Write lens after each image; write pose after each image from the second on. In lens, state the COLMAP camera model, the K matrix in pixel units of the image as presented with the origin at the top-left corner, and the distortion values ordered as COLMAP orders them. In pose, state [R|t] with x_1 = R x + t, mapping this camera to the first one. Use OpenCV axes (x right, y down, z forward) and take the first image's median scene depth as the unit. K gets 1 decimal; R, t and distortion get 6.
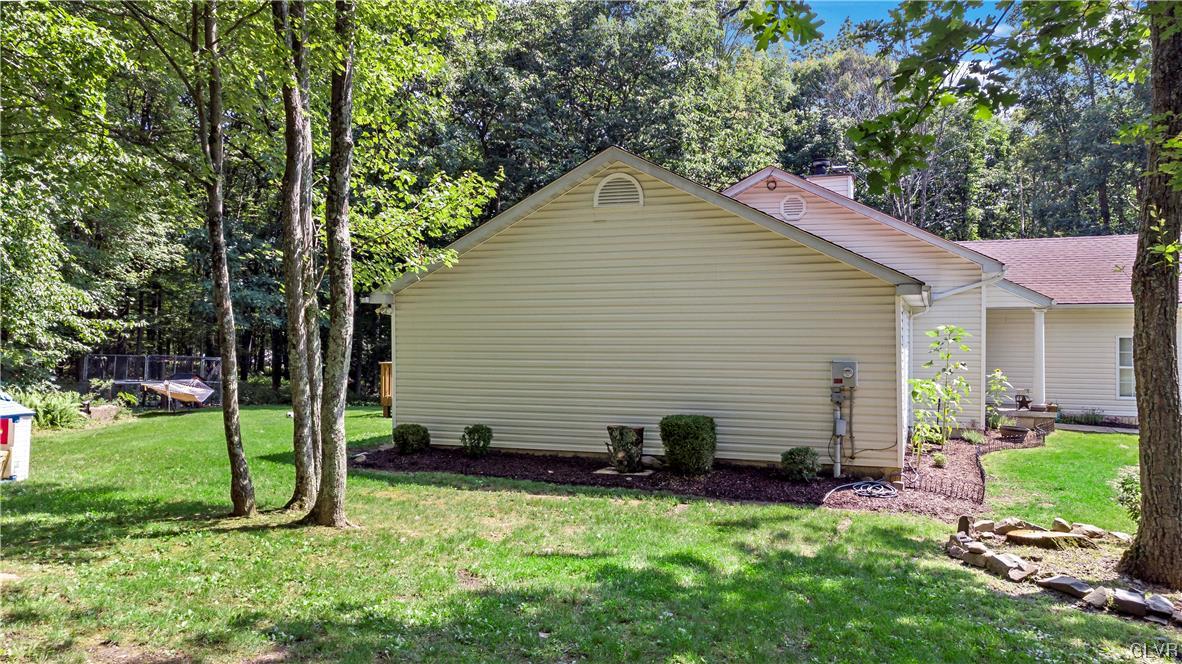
lens RADIAL K [[858.4, 0, 591.0], [0, 858.4, 332.0], [0, 0, 1]] dist [0.058719, 0.000428]
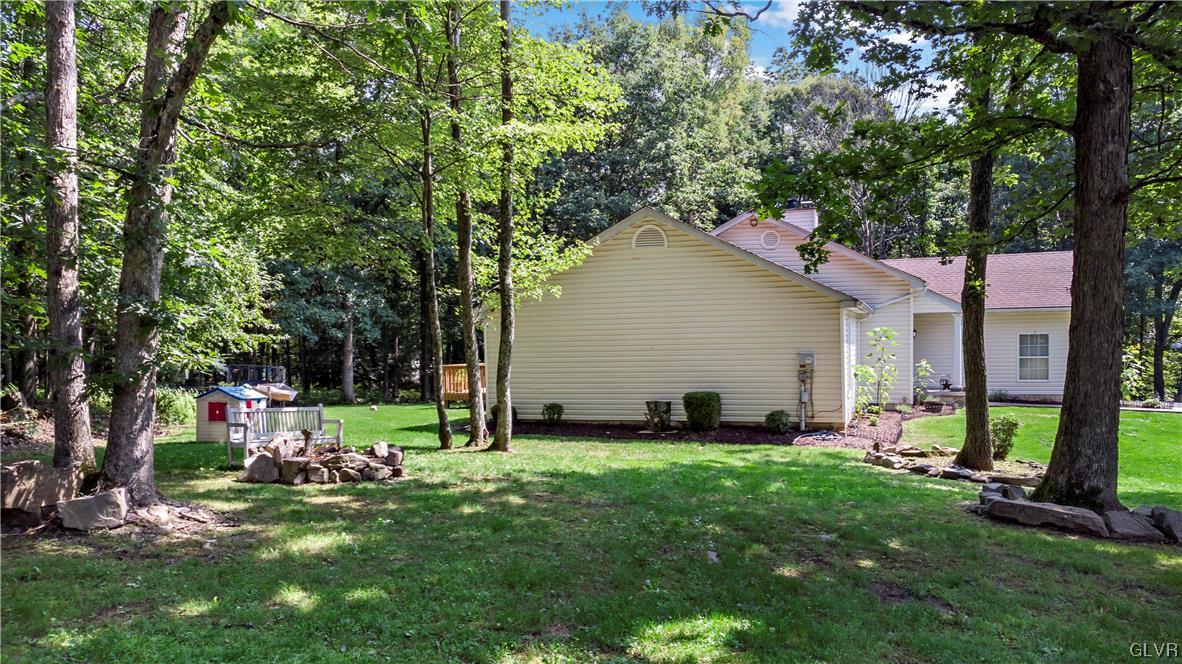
lens RADIAL K [[885.5, 0, 589.4], [0, 885.5, 369.1], [0, 0, 1]] dist [0.100224, -0.178490]
pose [[0.999358, -0.018889, 0.030452, -0.123420], [0.017911, 0.999325, 0.032084, 0.005563], [-0.031037, -0.031518, 0.999021, -0.503225]]
